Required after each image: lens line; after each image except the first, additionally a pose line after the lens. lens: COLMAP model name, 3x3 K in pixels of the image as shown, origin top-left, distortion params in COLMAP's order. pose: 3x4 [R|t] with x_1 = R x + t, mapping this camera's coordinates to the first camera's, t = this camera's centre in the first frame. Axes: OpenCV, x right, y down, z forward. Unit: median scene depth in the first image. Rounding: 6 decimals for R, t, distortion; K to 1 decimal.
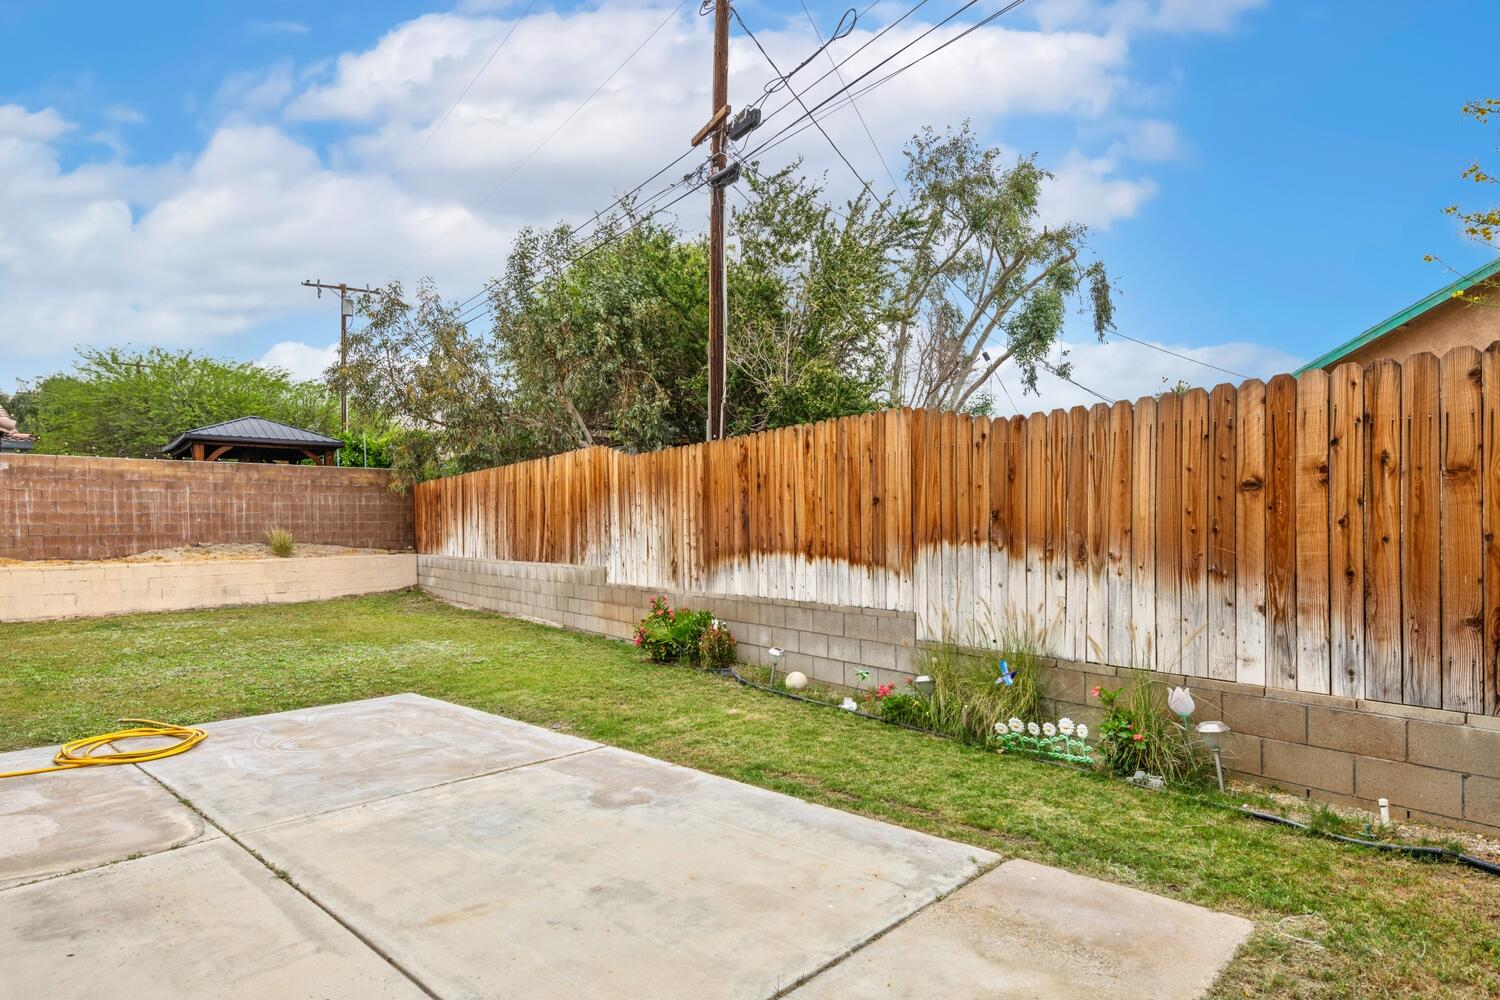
lens RADIAL K [[830.4, 0, 755.3], [0, 830.4, 507.7], [0, 0, 1]] dist [0.014060, -0.010541]
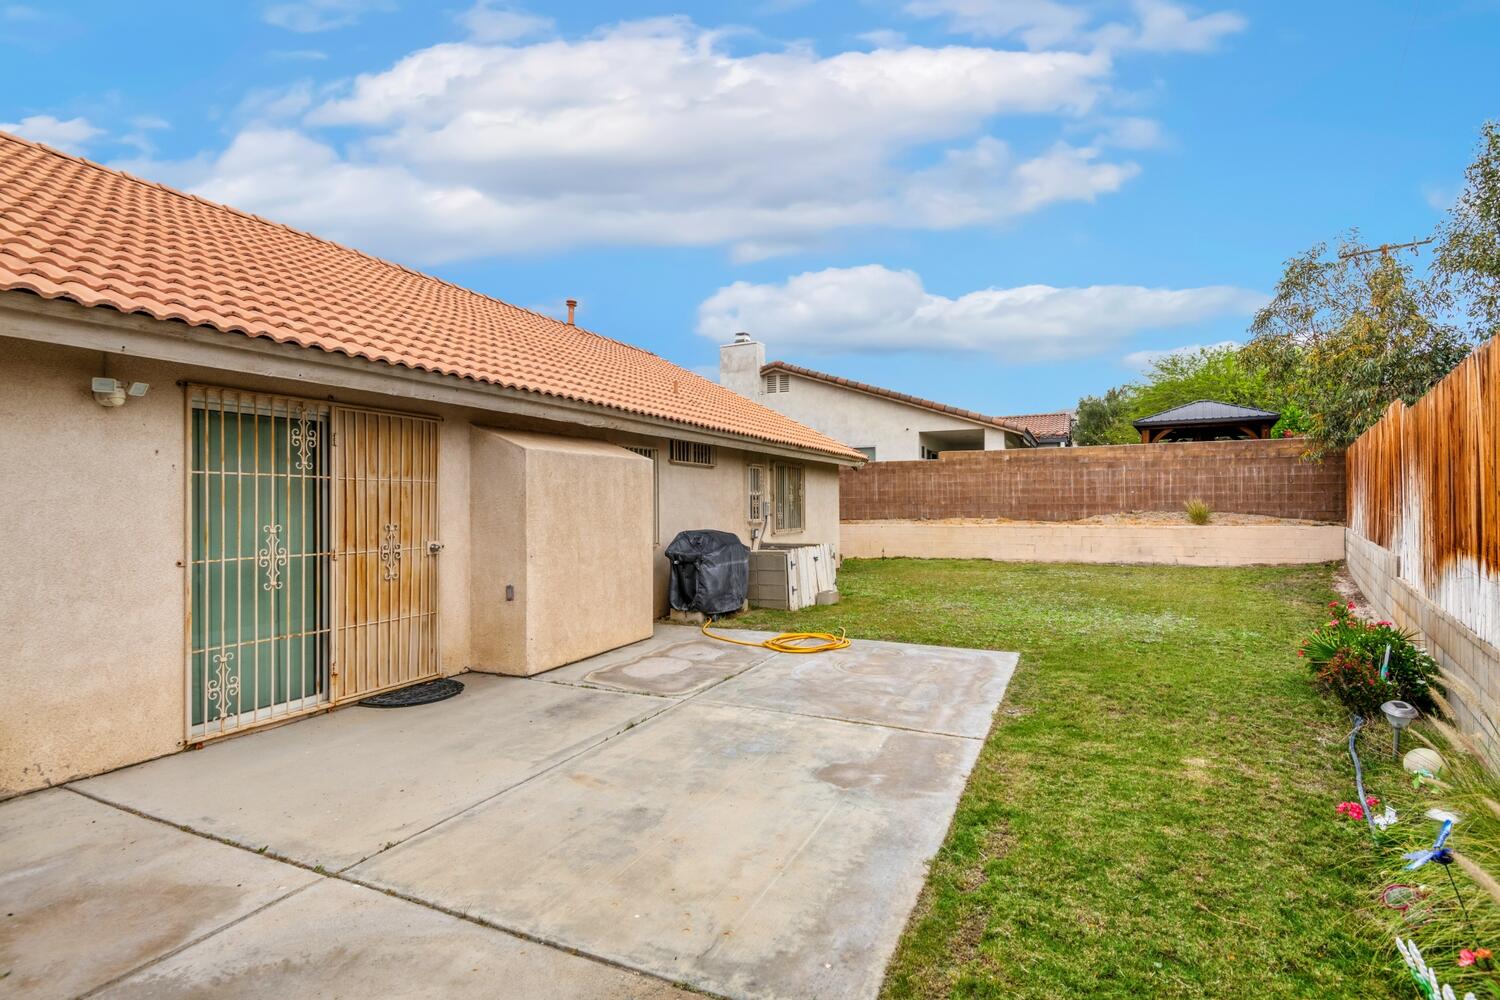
lens RADIAL K [[703.1, 0, 756.7], [0, 703.1, 492.3], [0, 0, 1]] dist [0.015723, -0.000274]
pose [[0.338633, -0.003951, -0.940910, 0.137295], [0.025084, 0.999674, 0.004830, -0.004062], [0.940584, -0.025238, 0.338622, 0.126288]]
